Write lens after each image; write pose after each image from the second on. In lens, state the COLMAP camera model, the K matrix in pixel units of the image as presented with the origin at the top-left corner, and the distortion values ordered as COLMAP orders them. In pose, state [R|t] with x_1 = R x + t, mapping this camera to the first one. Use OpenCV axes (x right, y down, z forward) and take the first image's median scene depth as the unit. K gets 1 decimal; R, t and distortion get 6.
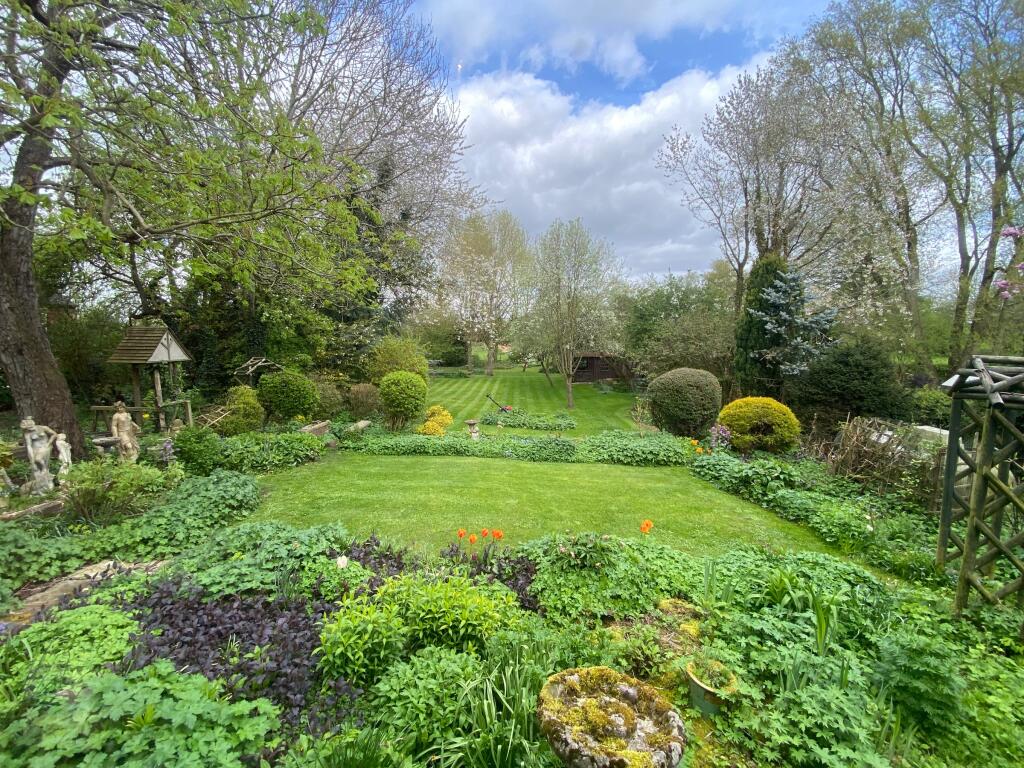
lens RADIAL K [[412.7, 0, 517.4], [0, 412.7, 379.4], [0, 0, 1]] dist [-0.013688, -0.004967]
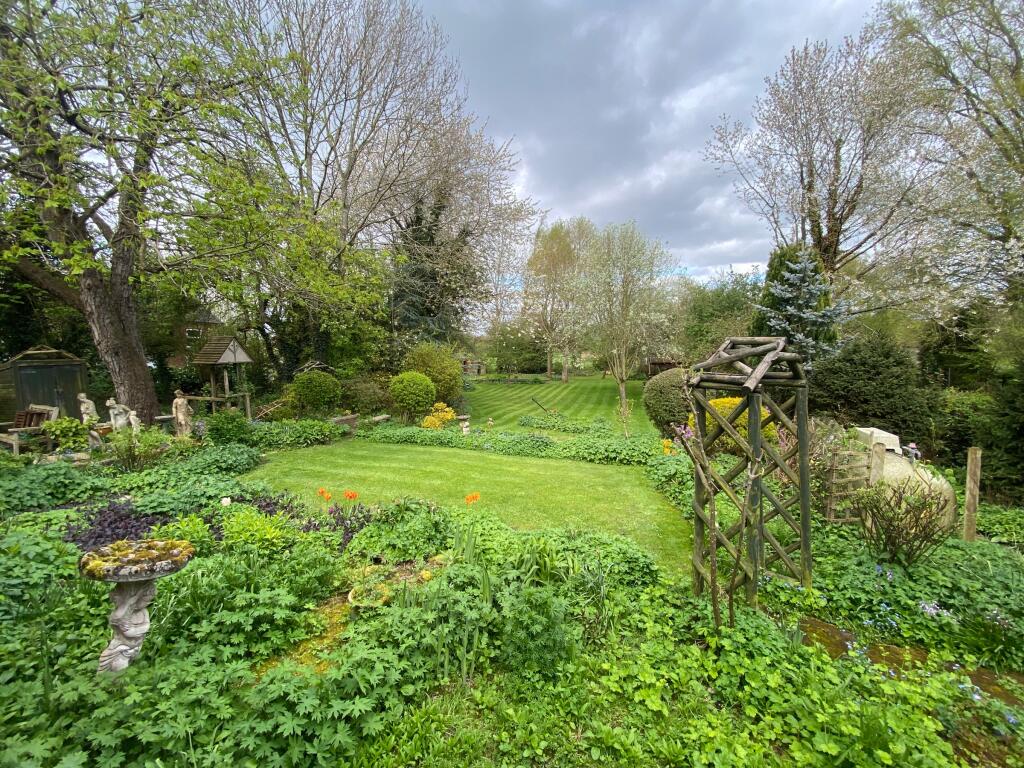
lens RADIAL K [[412.7, 0, 520.6], [0, 412.7, 382.7], [0, 0, 1]] dist [-0.013688, -0.004967]
pose [[0.969787, 0.007364, -0.243842, 0.295729], [-0.010645, 0.999870, -0.012143, 0.022206], [0.243721, 0.014372, 0.969739, -0.024715]]
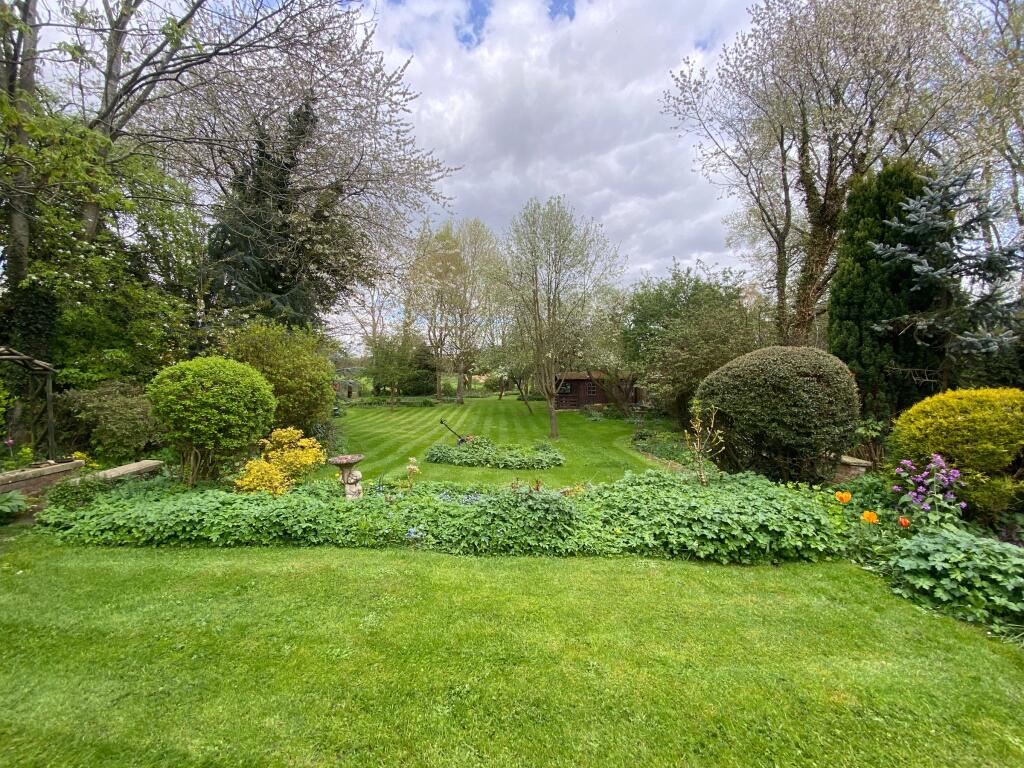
lens RADIAL K [[412.7, 0, 519.3], [0, 412.7, 383.3], [0, 0, 1]] dist [-0.013688, -0.004967]
pose [[0.998633, -0.011188, 0.051059, 0.058075], [0.014925, 0.997191, -0.073402, 0.053006], [-0.050094, 0.074064, 0.995995, 0.515415]]
